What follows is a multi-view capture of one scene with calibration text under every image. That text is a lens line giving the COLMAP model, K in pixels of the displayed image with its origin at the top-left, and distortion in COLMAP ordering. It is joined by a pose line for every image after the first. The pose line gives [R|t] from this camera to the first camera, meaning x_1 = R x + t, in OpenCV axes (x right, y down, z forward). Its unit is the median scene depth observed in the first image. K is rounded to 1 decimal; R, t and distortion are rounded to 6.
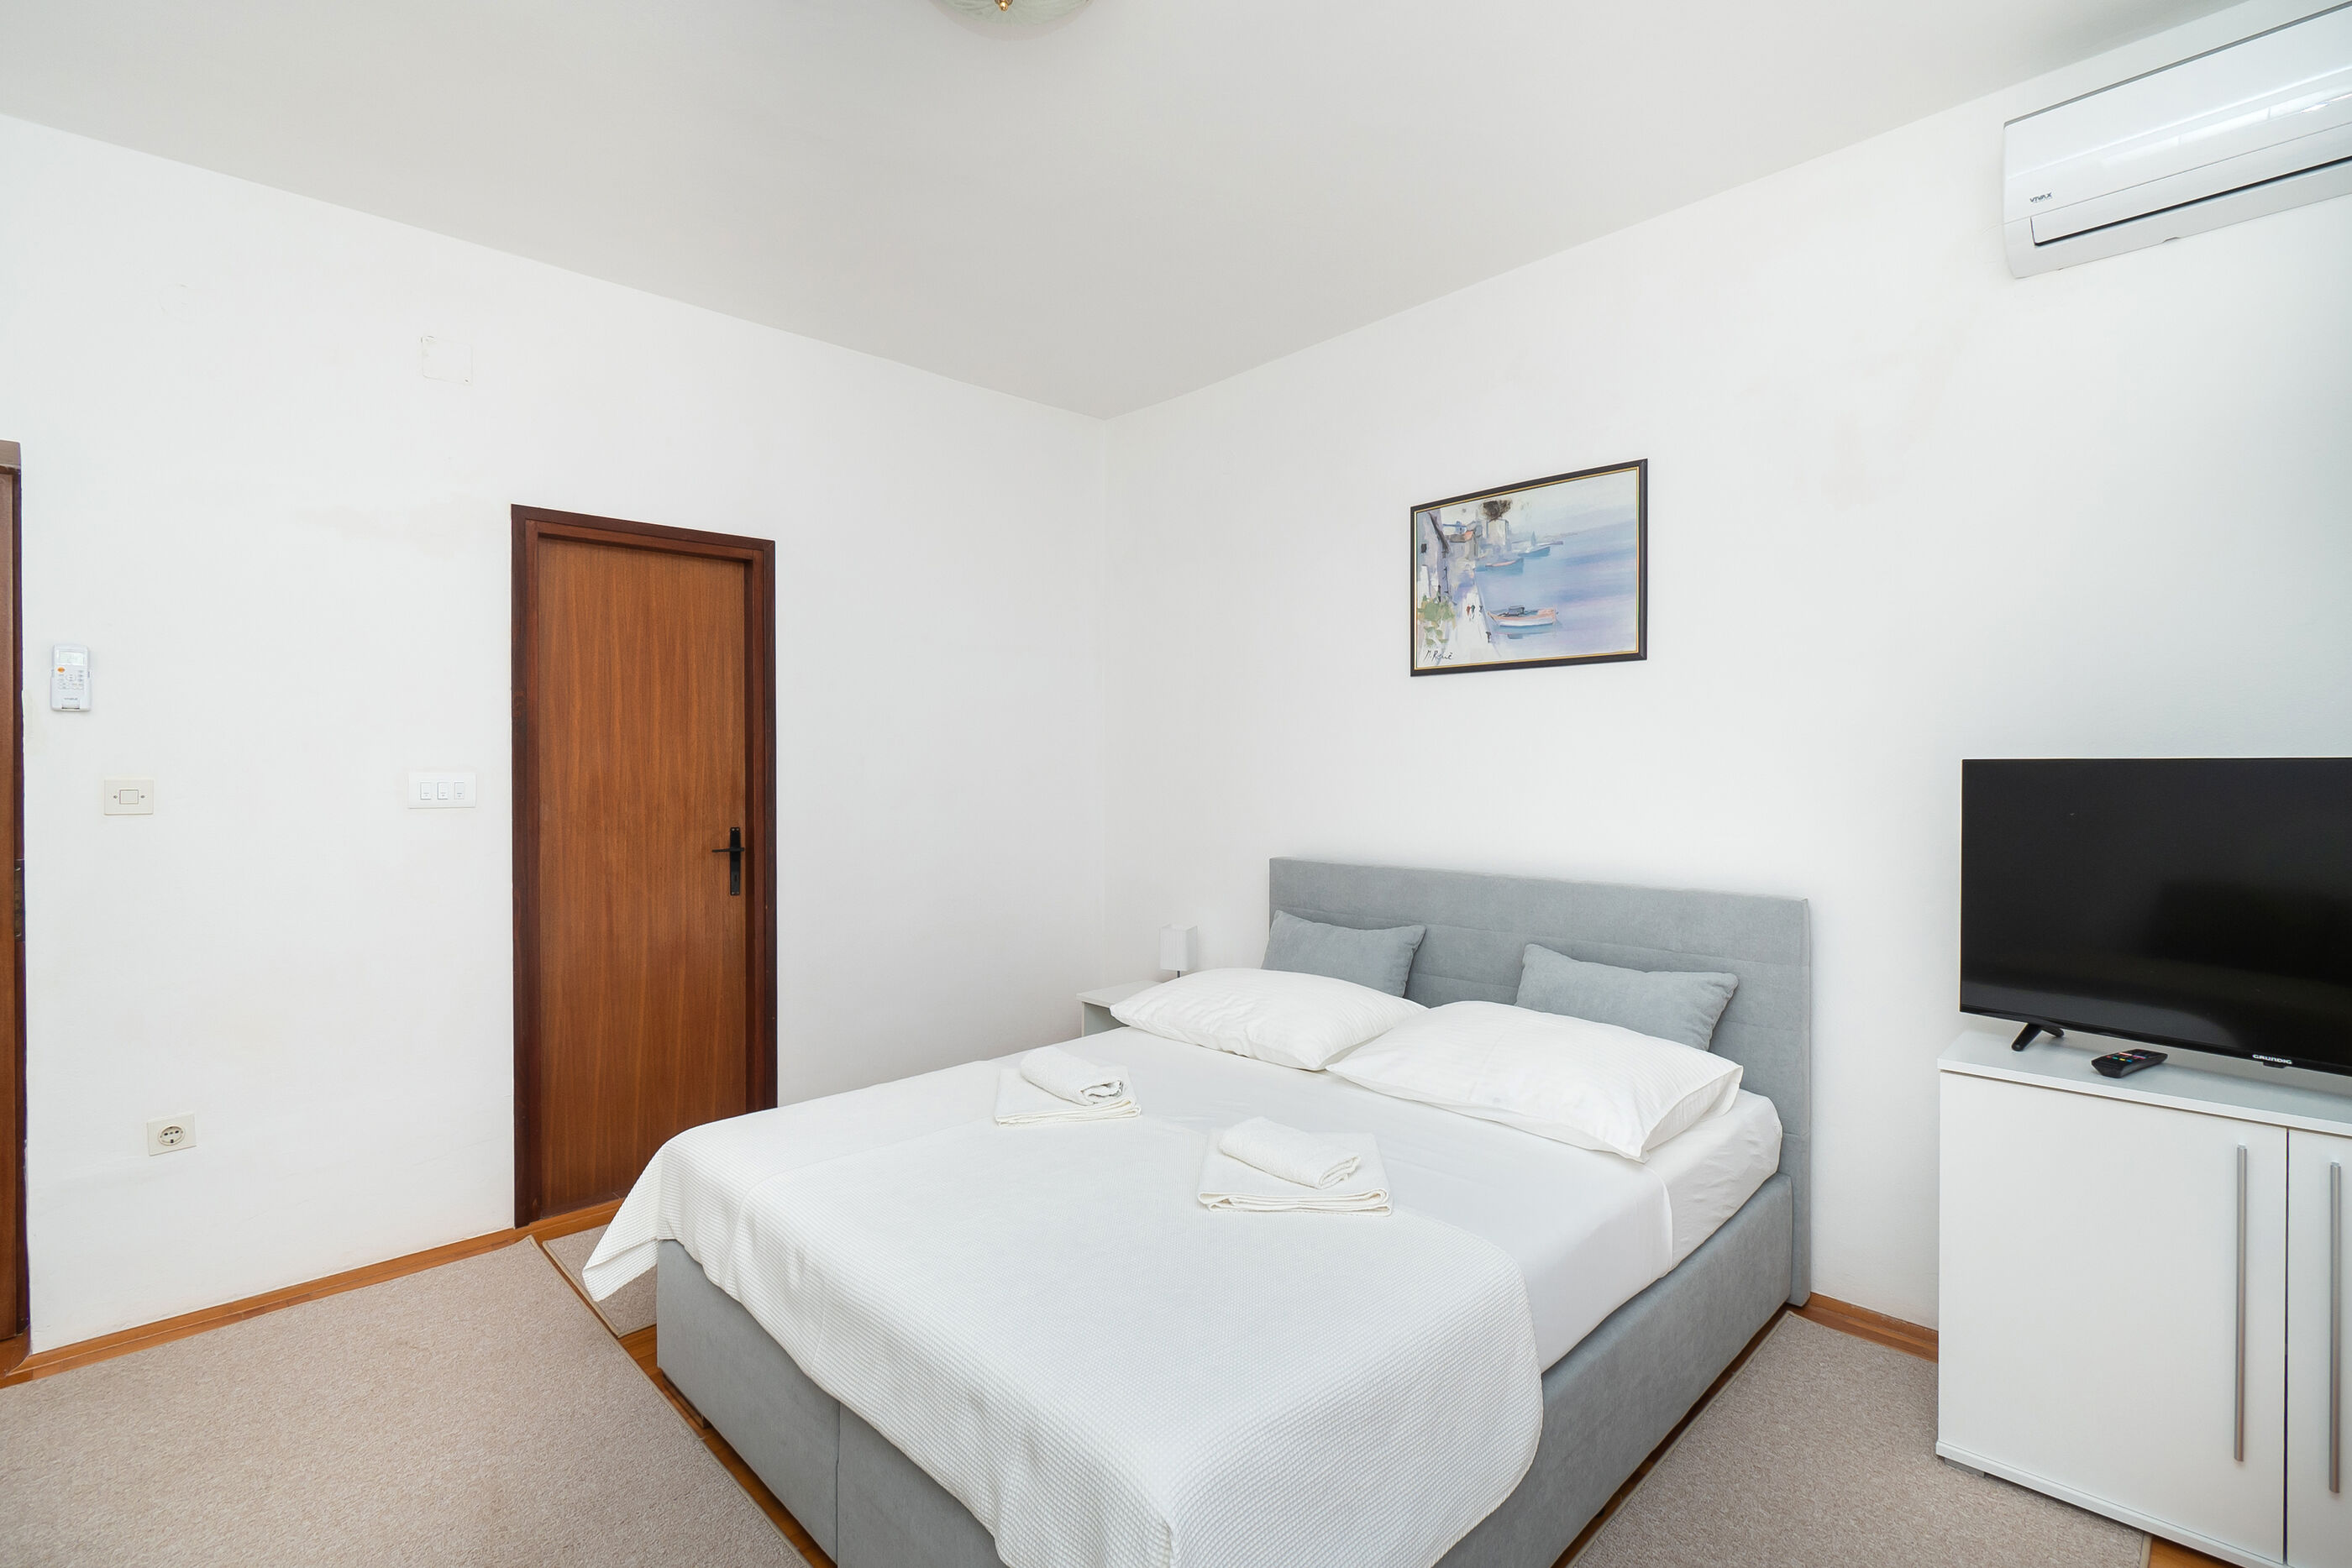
lens RADIAL K [[1059.0, 0, 1201.5], [0, 1059.0, 771.5], [0, 0, 1]] dist [0.002140, -0.000226]
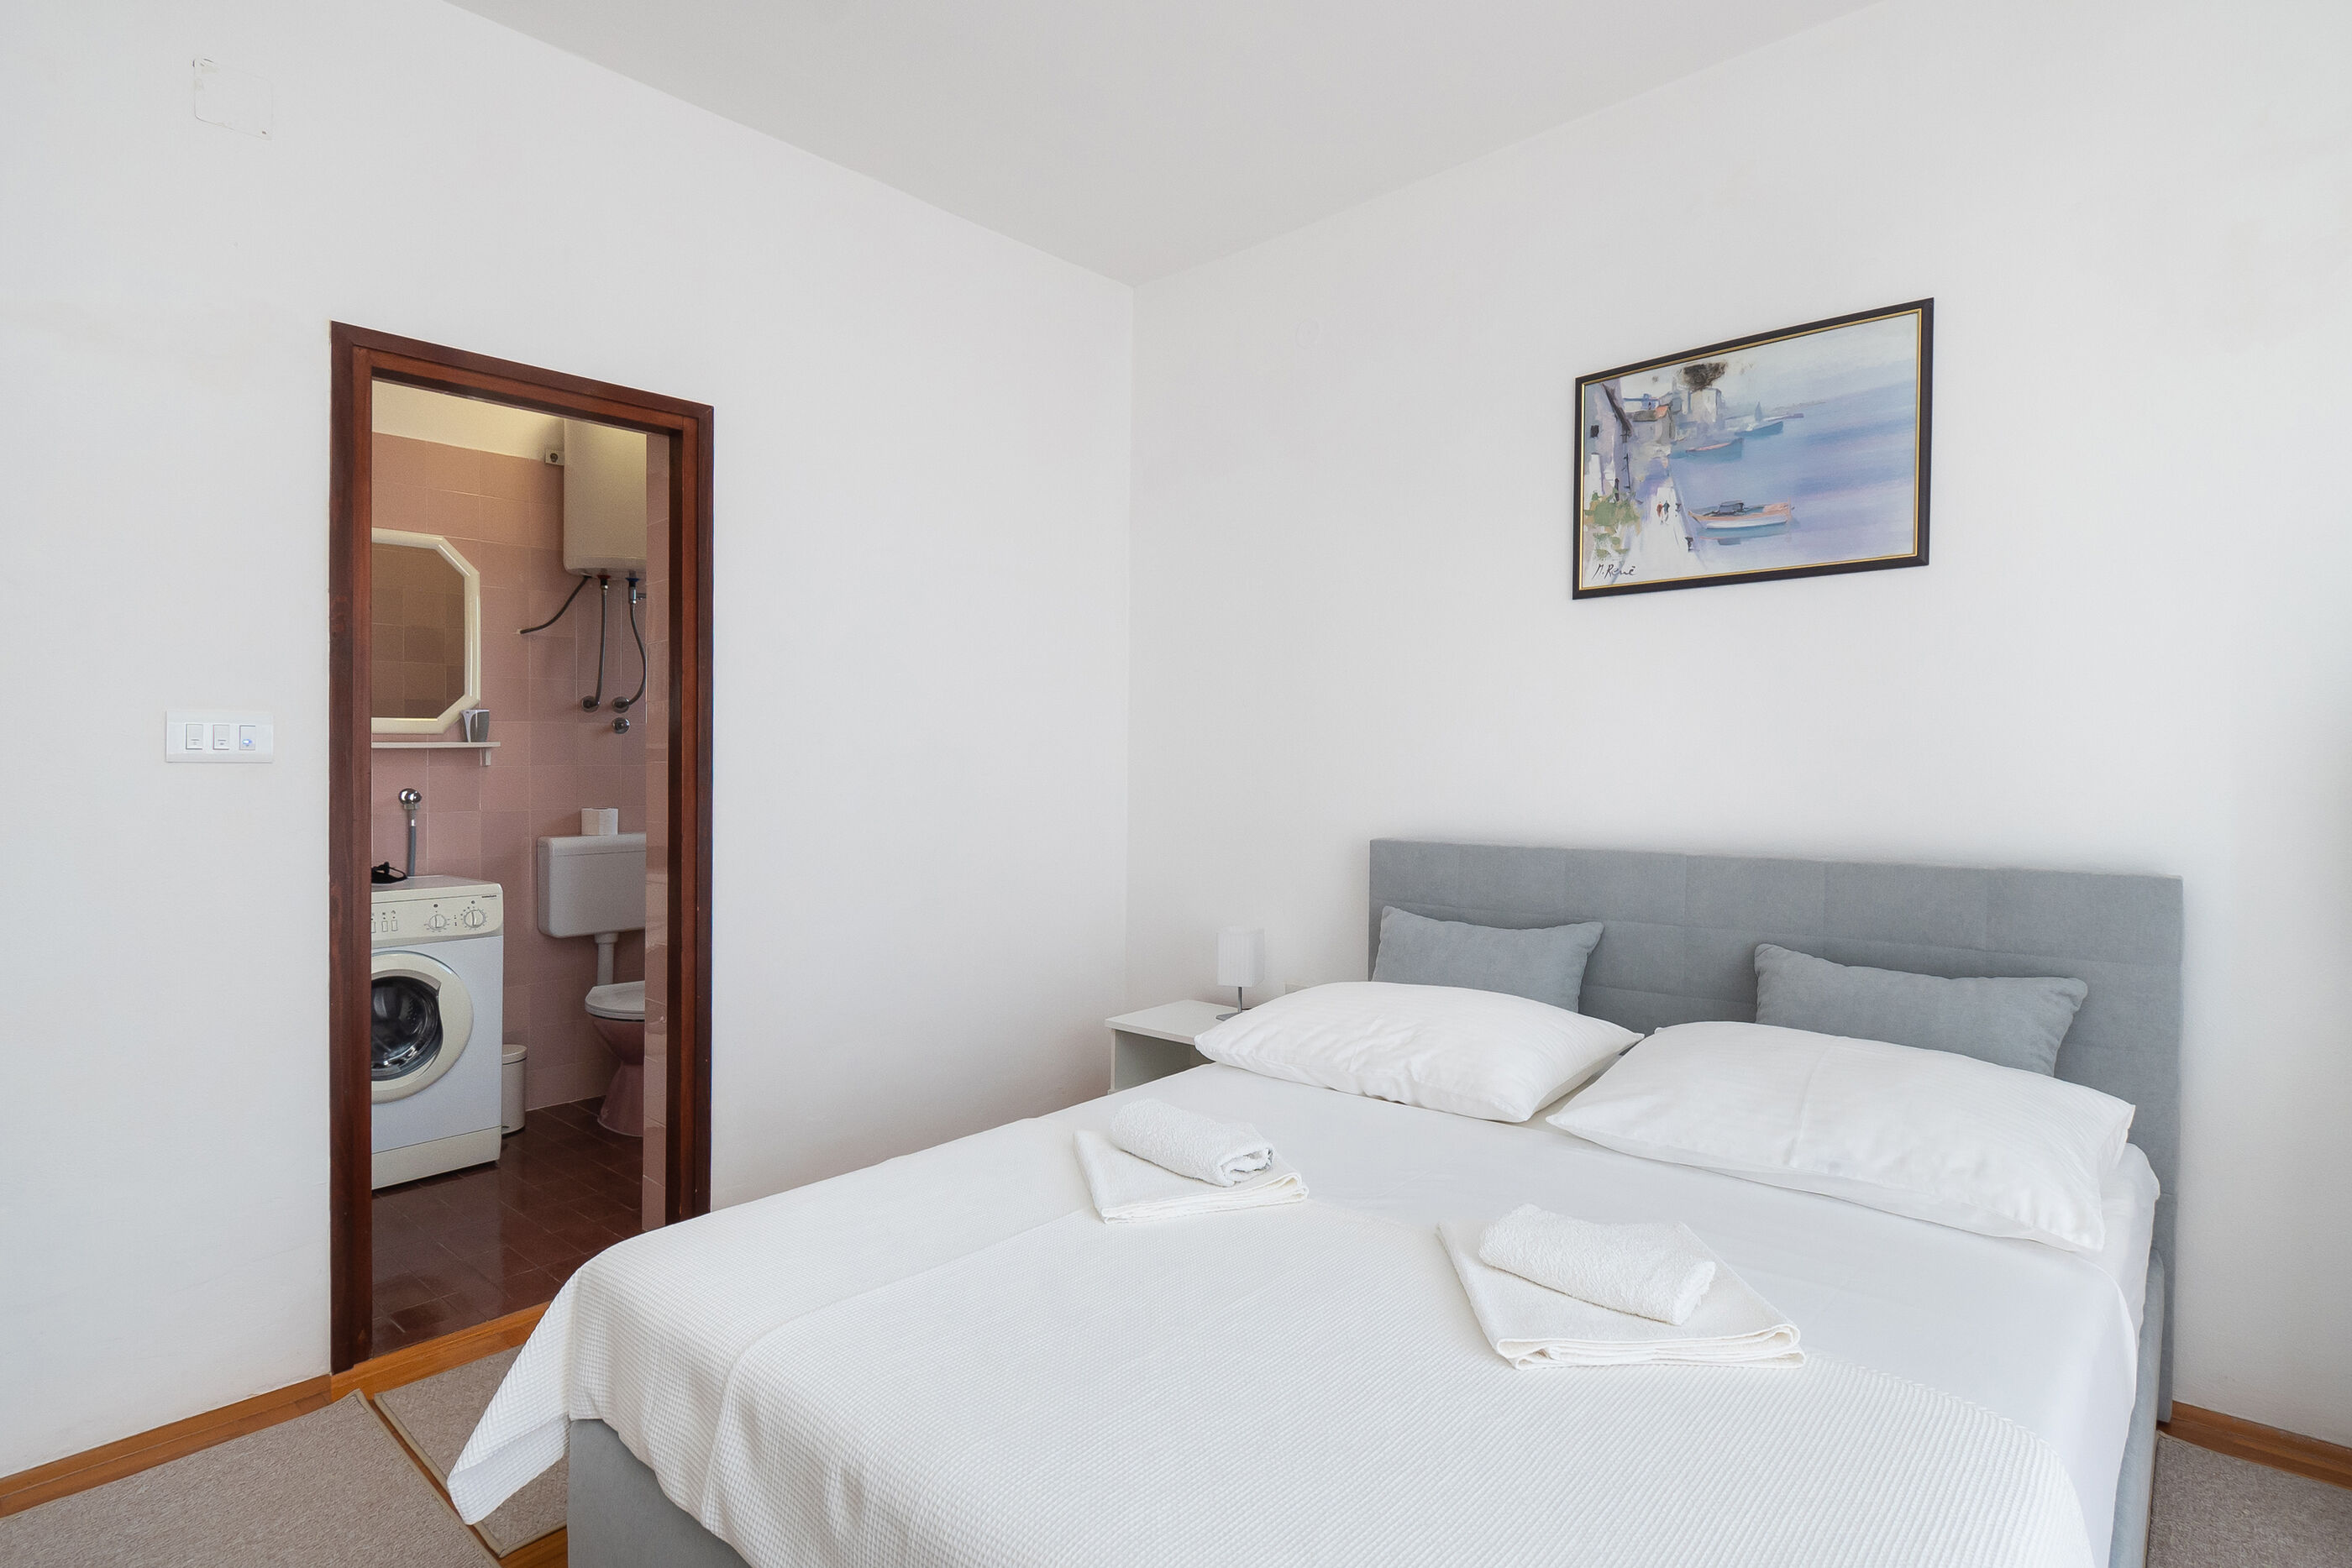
lens RADIAL K [[1140.0, 0, 1219.6], [0, 1140.0, 765.4], [0, 0, 1]] dist [0.004576, -0.005656]
pose [[0.996076, 0.001360, 0.088496, -0.142780], [-0.000895, 0.999986, -0.005291, 0.038551], [-0.088501, 0.005191, 0.996063, 0.214813]]
